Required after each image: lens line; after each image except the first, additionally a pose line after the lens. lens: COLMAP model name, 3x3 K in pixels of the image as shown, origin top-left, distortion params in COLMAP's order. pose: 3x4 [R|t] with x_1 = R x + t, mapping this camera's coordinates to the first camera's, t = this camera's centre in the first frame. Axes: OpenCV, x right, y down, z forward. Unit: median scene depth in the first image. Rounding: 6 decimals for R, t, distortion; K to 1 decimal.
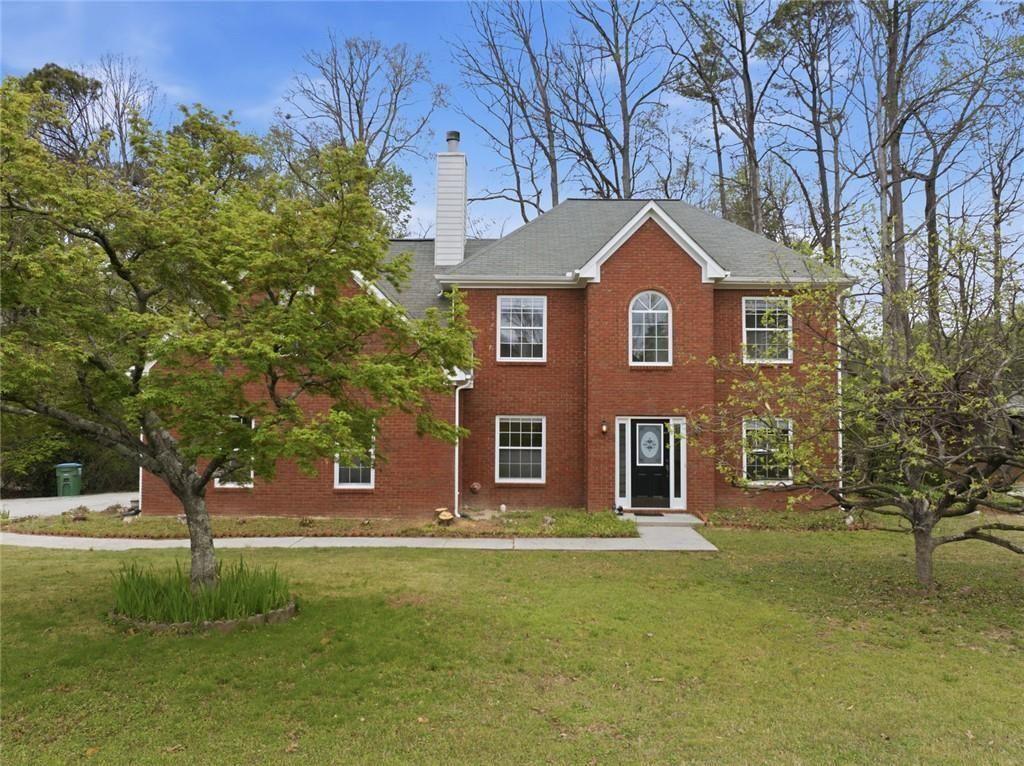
lens RADIAL K [[712.3, 0, 512.3], [0, 712.3, 385.1], [0, 0, 1]] dist [-0.050266, 0.018288]
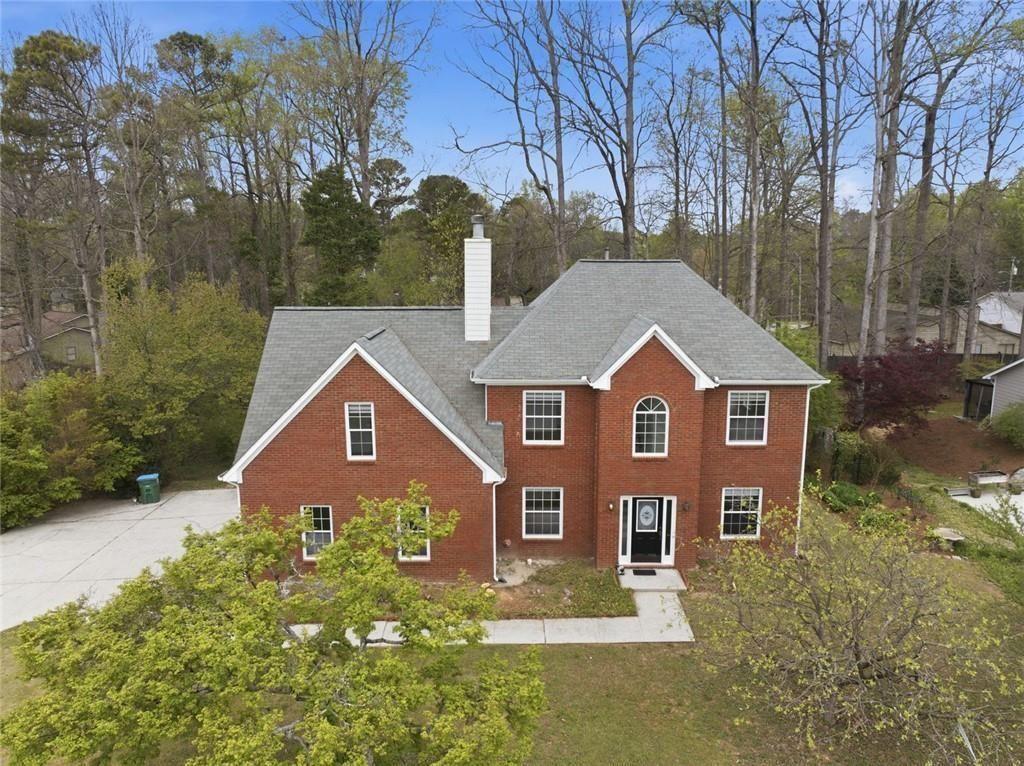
lens RADIAL K [[712.3, 0, 511.5], [0, 712.3, 381.5], [0, 0, 1]] dist [-0.050266, 0.018288]
pose [[0.999900, -0.011613, 0.008031, -0.050513], [0.009586, 0.975966, 0.217713, -0.406091], [-0.010366, -0.217615, 0.975980, -0.160105]]
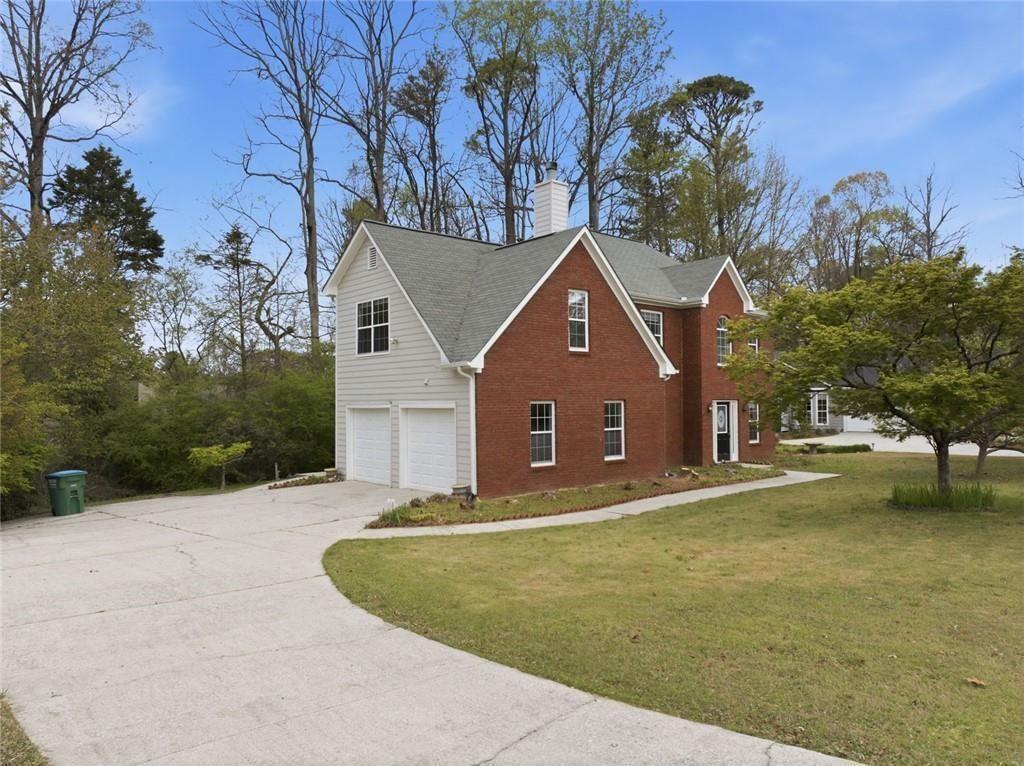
lens RADIAL K [[712.3, 0, 520.3], [0, 712.3, 379.0], [0, 0, 1]] dist [-0.050266, 0.018288]
pose [[0.737265, 0.010964, 0.675514, -1.084899], [-0.014444, 0.999896, -0.000465, 0.006638], [-0.675449, -0.009415, 0.737347, 0.182062]]
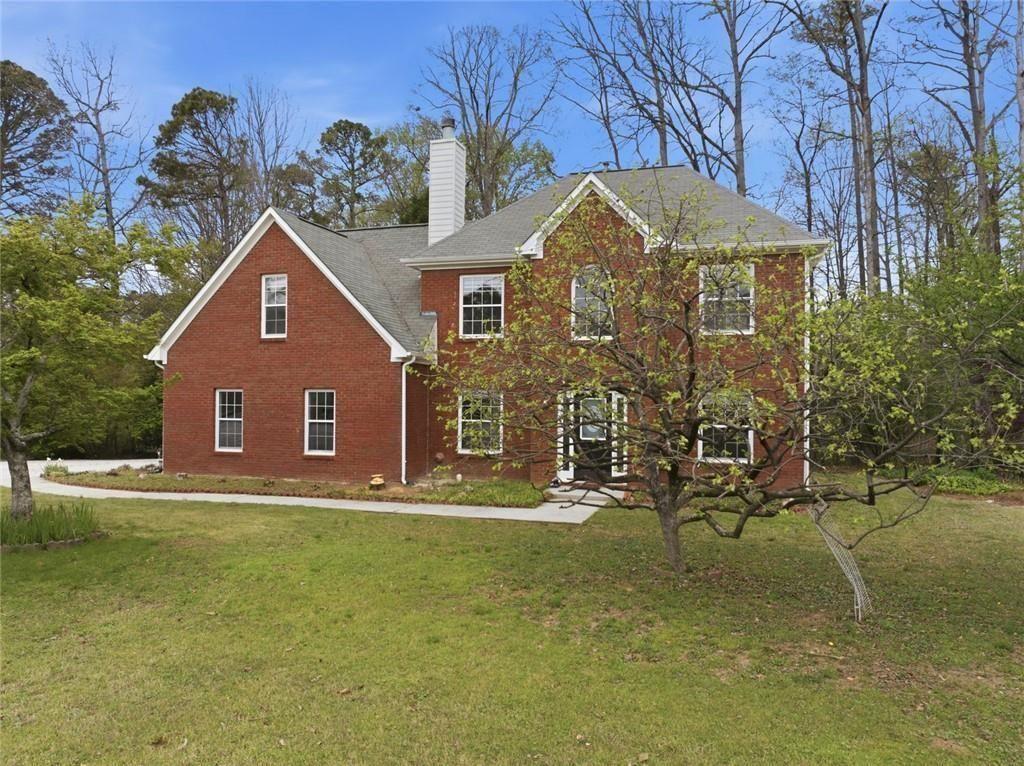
lens RADIAL K [[712.3, 0, 513.4], [0, 712.3, 386.0], [0, 0, 1]] dist [-0.050266, 0.018288]
pose [[0.962035, -0.002053, -0.272919, 0.345692], [0.011664, 0.999367, 0.033598, 0.002460], [0.272677, -0.035506, 0.961450, 0.009100]]
